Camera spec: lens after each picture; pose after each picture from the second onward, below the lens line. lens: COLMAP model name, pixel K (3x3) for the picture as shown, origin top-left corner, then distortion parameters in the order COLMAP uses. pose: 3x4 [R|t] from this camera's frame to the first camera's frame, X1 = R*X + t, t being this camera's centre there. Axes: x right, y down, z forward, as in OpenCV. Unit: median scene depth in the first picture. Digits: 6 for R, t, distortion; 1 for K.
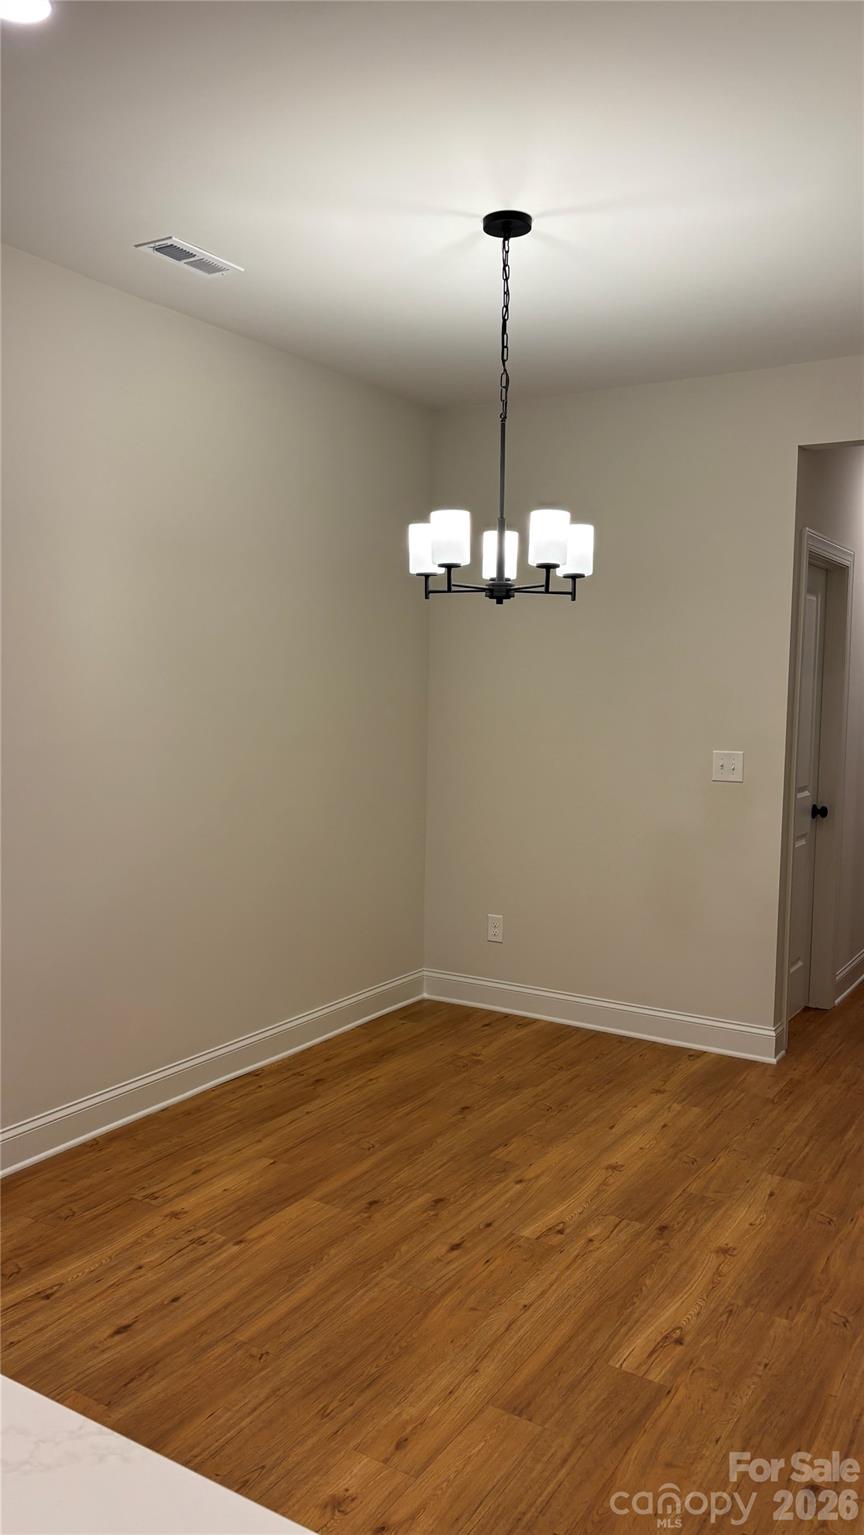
lens RADIAL K [[1155.7, 0, 418.7], [0, 1155.7, 772.6], [0, 0, 1]] dist [0.047211, -0.041693]
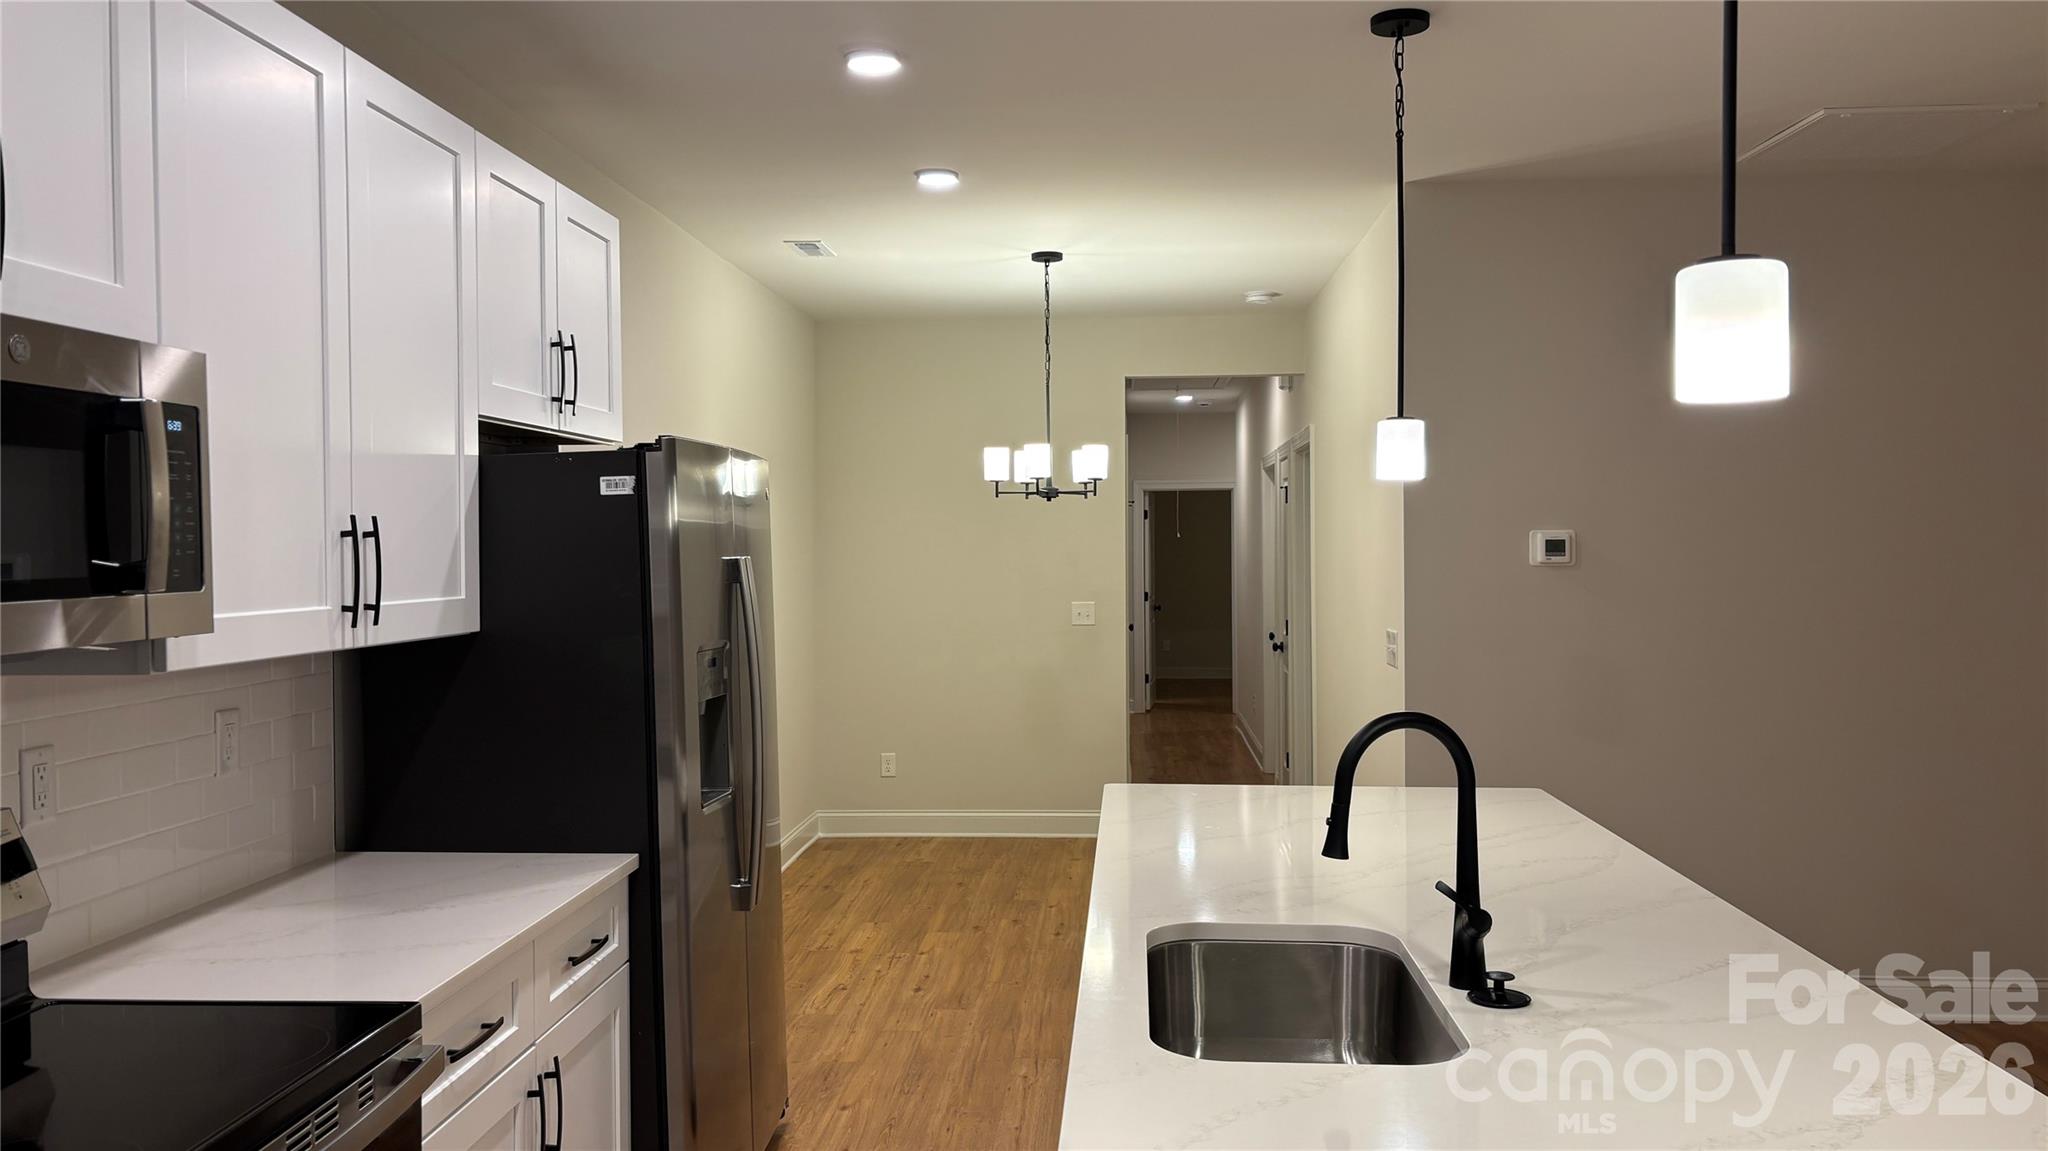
lens RADIAL K [[1541.9, 0, 1015.3], [0, 1541.9, 573.6], [0, 0, 1]] dist [0.047211, -0.041693]
pose [[0.881513, -0.031975, 0.471077, -0.773651], [0.060494, 0.997130, -0.045518, 0.030227], [-0.468269, 0.068622, 0.880917, -0.617468]]
